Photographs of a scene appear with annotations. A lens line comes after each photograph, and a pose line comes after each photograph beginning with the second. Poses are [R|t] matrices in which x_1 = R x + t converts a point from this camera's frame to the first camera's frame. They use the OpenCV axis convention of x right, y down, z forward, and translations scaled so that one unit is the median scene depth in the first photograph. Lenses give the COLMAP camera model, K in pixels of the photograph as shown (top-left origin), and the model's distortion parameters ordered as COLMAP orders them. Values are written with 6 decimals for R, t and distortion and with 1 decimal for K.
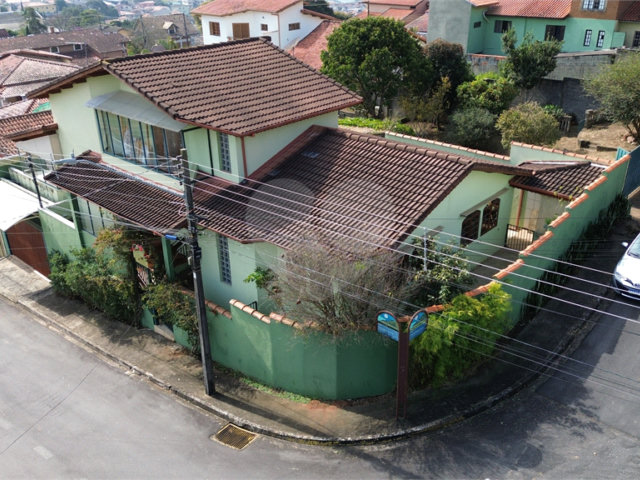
lens RADIAL K [[604.1, 0, 320.0], [0, 604.1, 240.0], [0, 0, 1]] dist [0.018292, -0.008032]
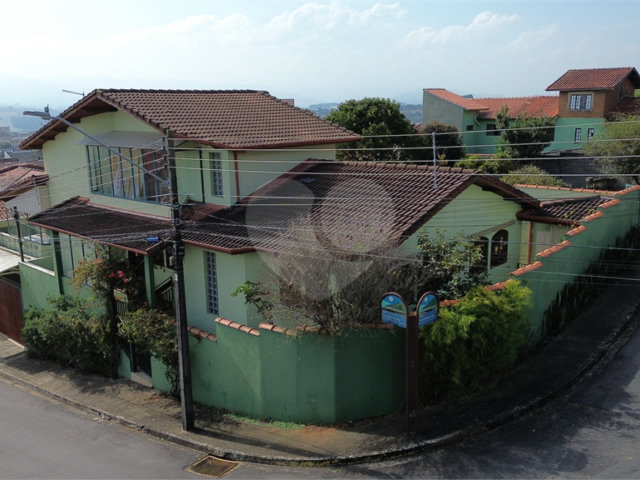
lens RADIAL K [[604.1, 0, 320.0], [0, 604.1, 240.0], [0, 0, 1]] dist [0.018292, -0.008032]
pose [[0.999998, -0.001103, 0.001525, 0.004255], [0.001425, 0.972949, -0.231017, 0.188434], [-0.001229, 0.231019, 0.972948, 0.101277]]
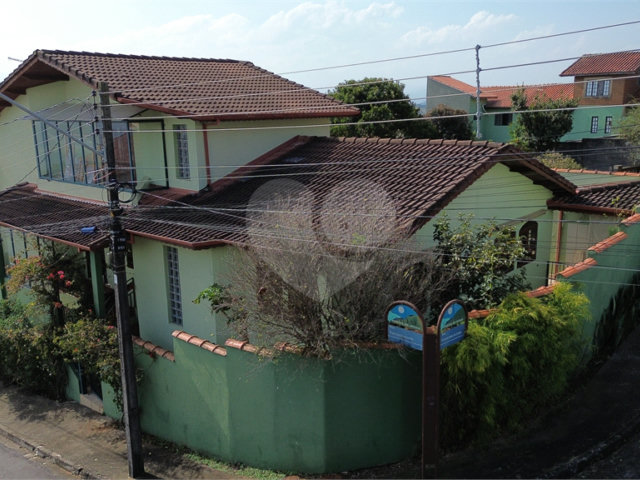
lens RADIAL K [[604.1, 0, 320.0], [0, 604.1, 240.0], [0, 0, 1]] dist [0.018292, -0.008032]
pose [[0.999996, -0.001201, 0.002617, 0.018314], [0.001772, 0.973070, -0.230503, 0.153833], [-0.002269, 0.230507, 0.973068, 0.288821]]
